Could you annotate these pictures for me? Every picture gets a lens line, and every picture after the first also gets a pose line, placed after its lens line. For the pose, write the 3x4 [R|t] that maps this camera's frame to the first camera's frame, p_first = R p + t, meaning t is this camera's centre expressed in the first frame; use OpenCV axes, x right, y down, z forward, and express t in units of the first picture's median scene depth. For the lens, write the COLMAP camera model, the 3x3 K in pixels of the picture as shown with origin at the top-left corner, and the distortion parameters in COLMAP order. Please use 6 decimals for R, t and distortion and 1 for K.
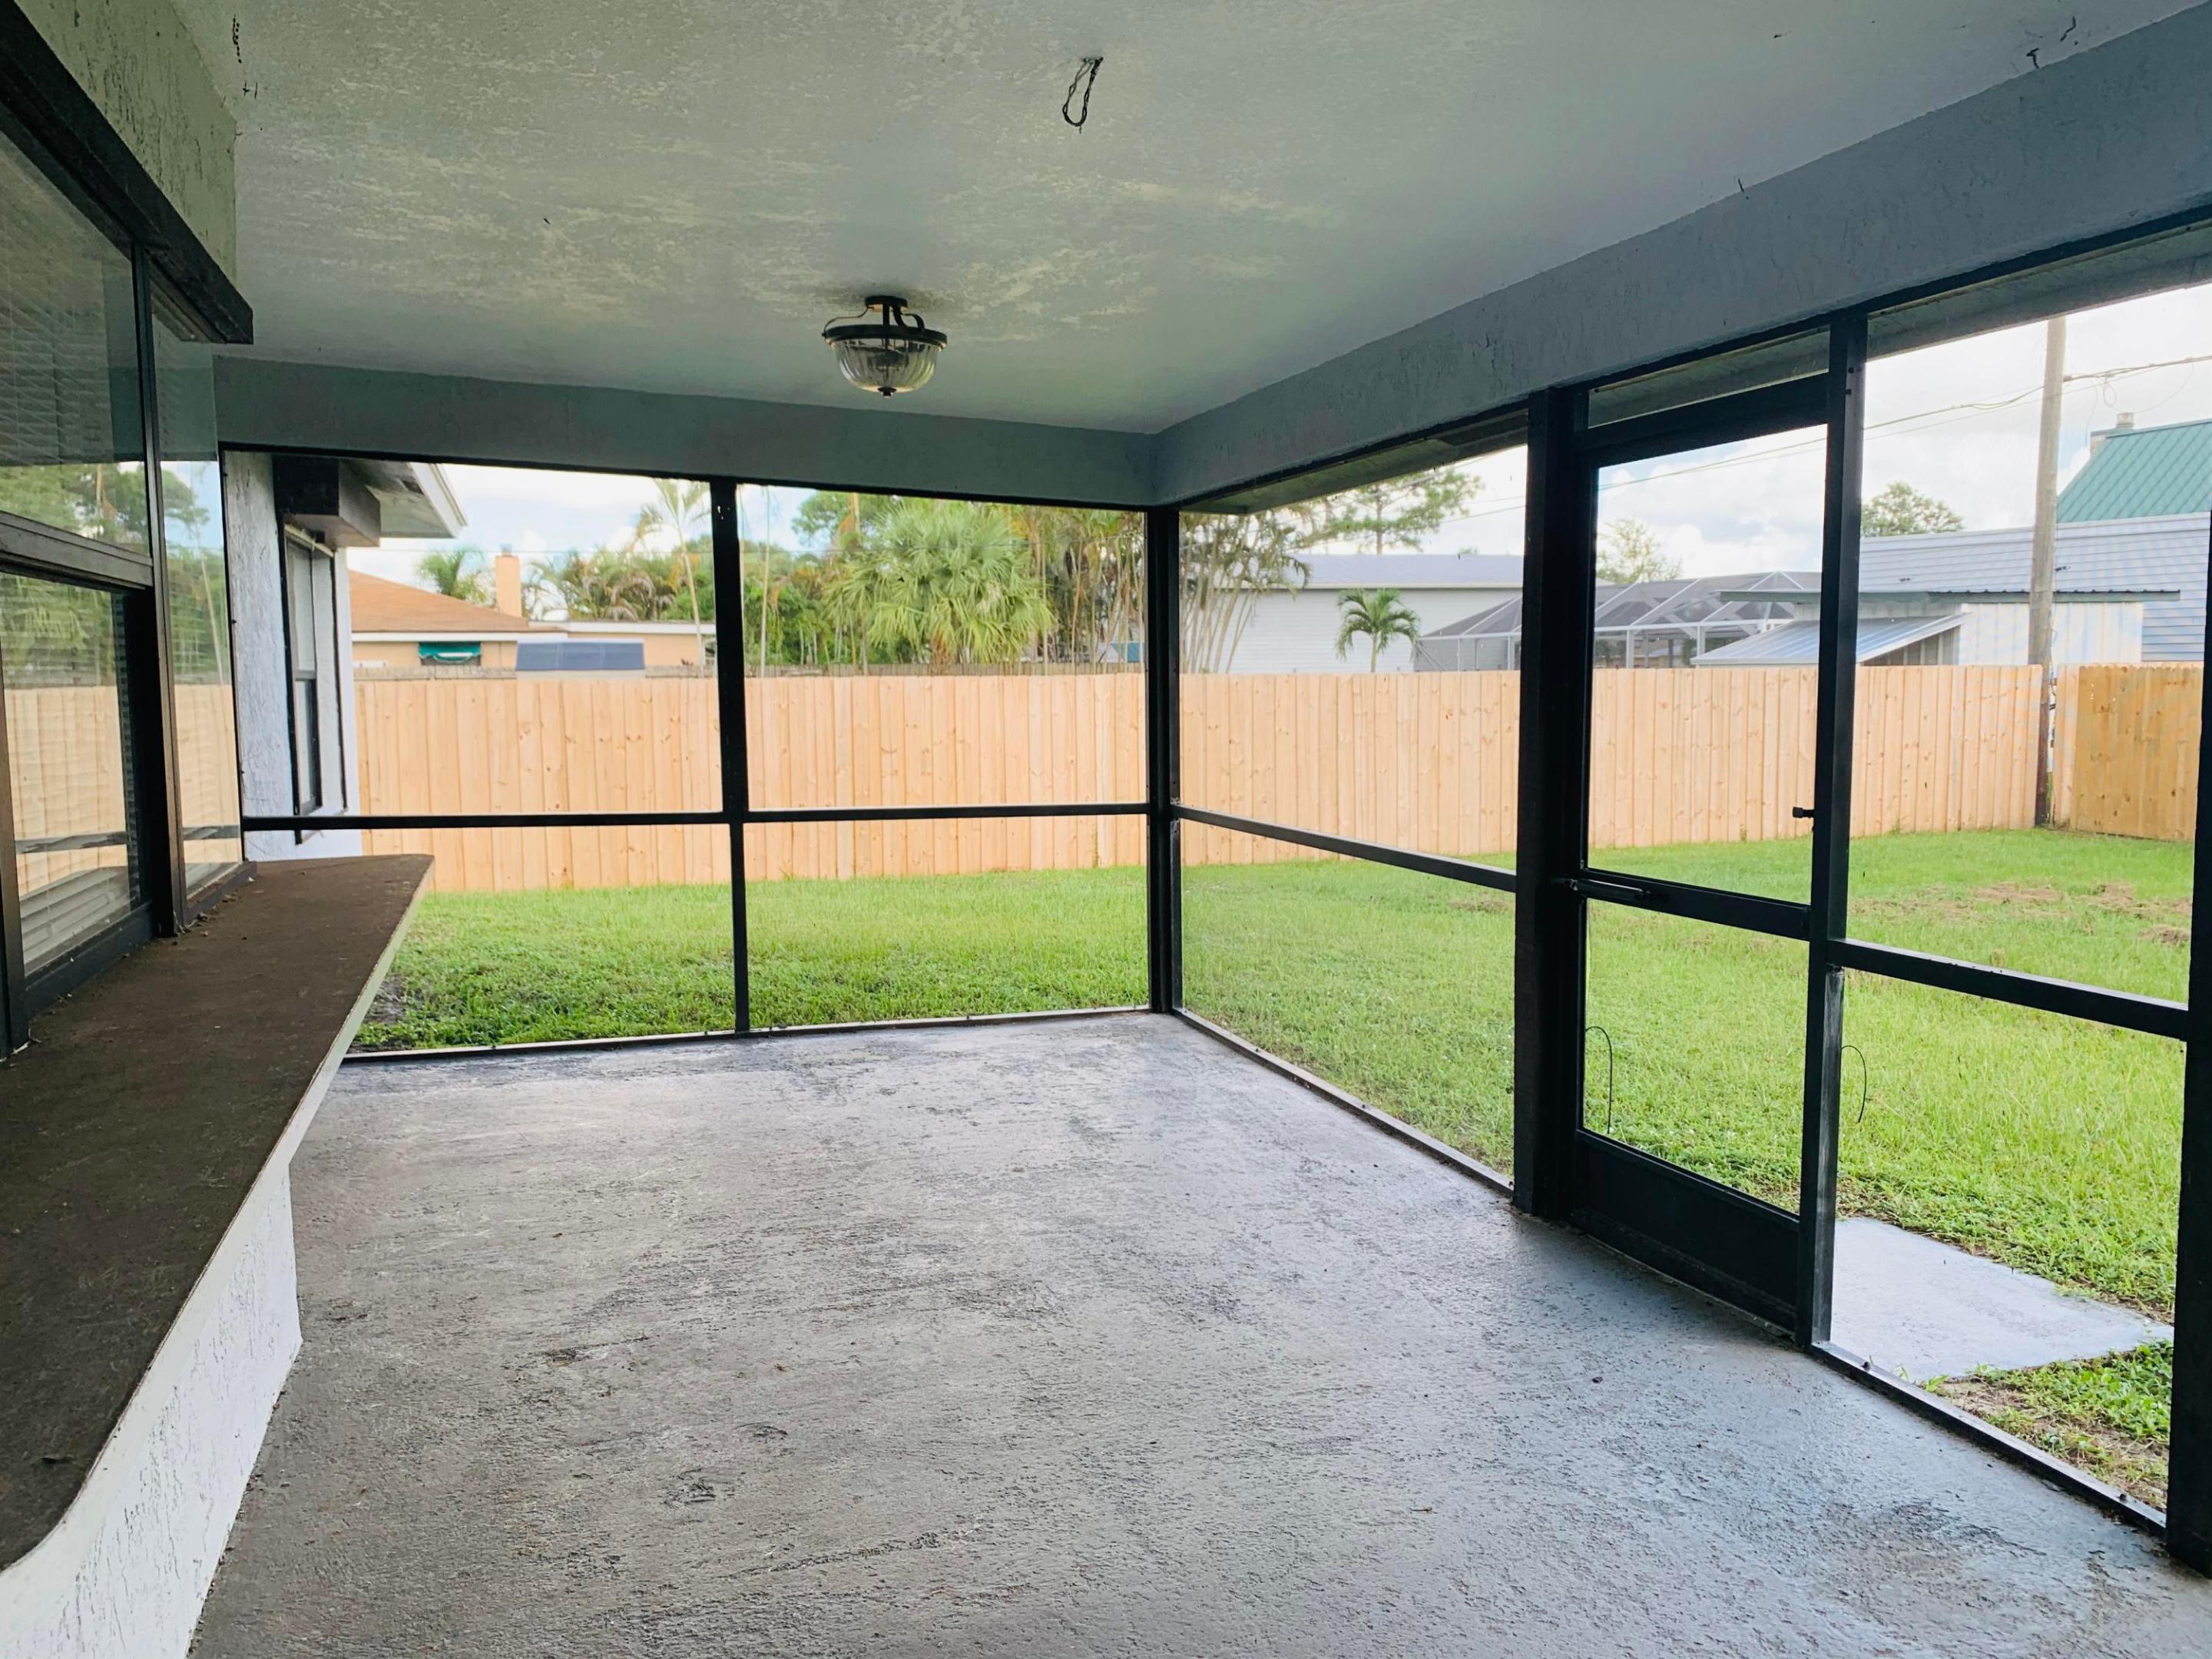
lens RADIAL K [[1686.1, 0, 1102.2], [0, 1686.1, 830.3], [0, 0, 1]] dist [0.026572, -0.040886]
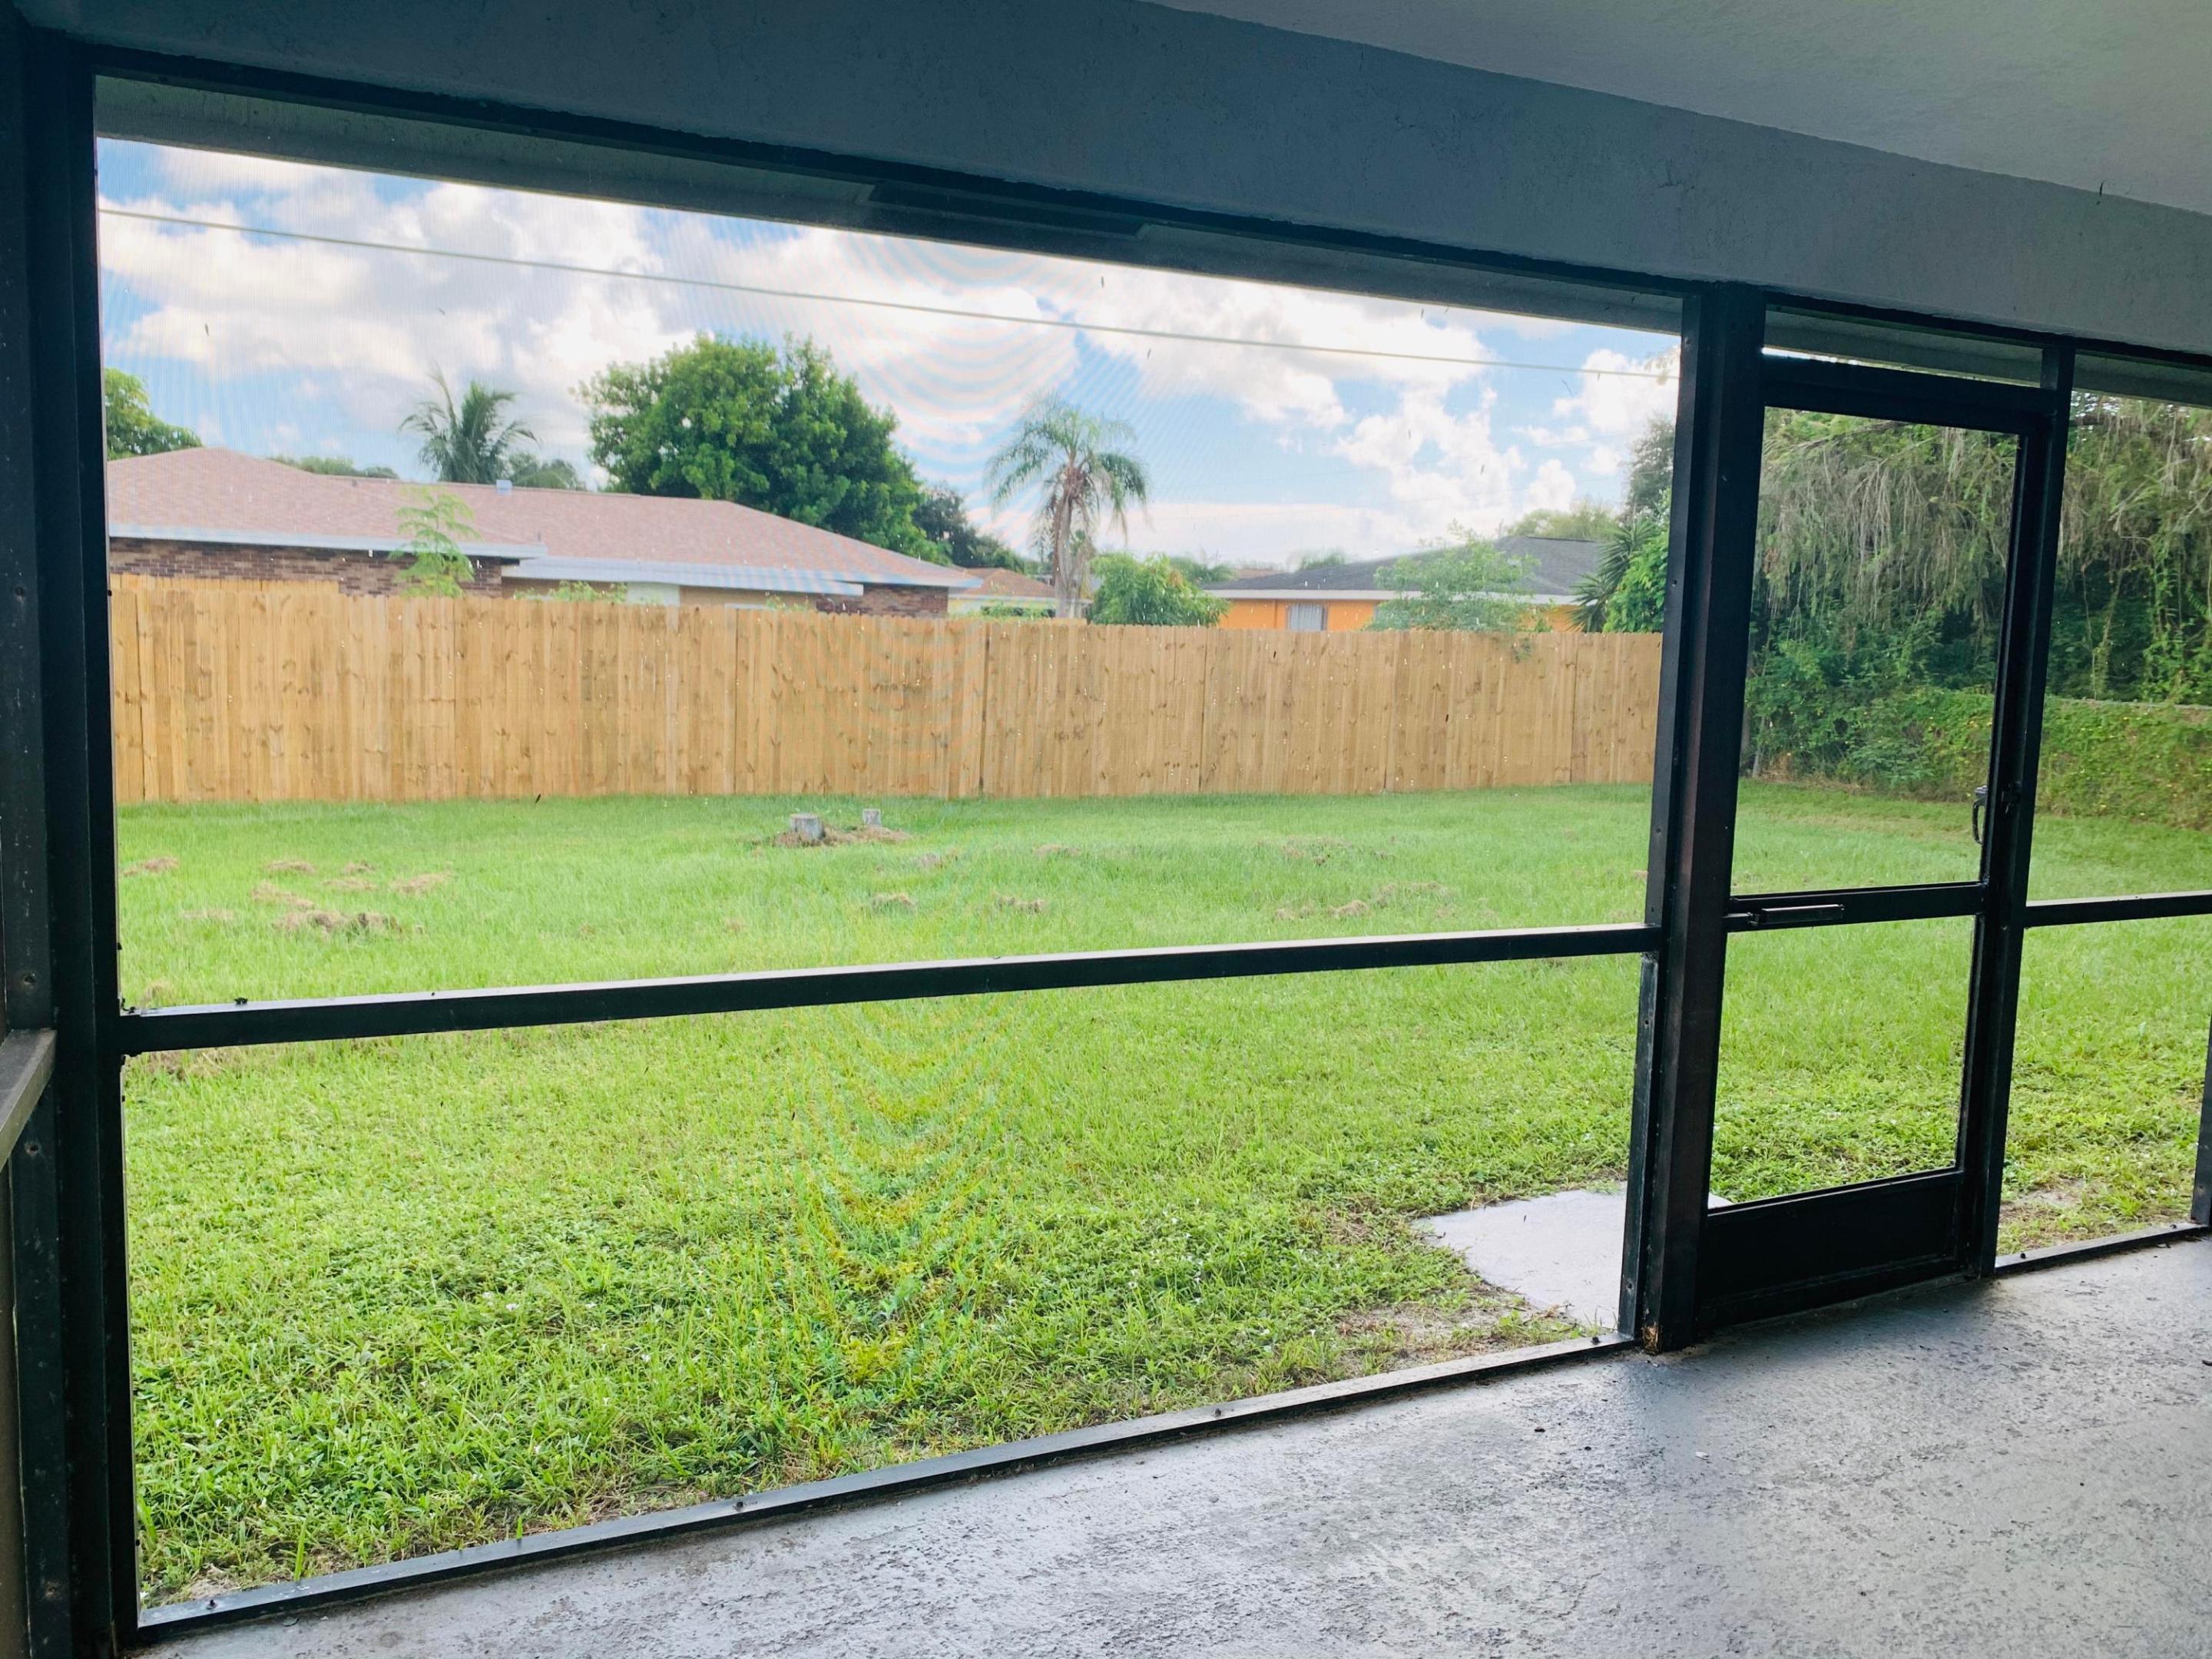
lens RADIAL K [[1686.1, 0, 1102.6], [0, 1686.1, 832.8], [0, 0, 1]] dist [0.026572, -0.040886]
pose [[-0.119160, -0.114921, 0.986202, -0.470459], [0.062460, 0.990444, 0.122962, -0.125687], [-0.990908, 0.076251, -0.110844, 1.367662]]
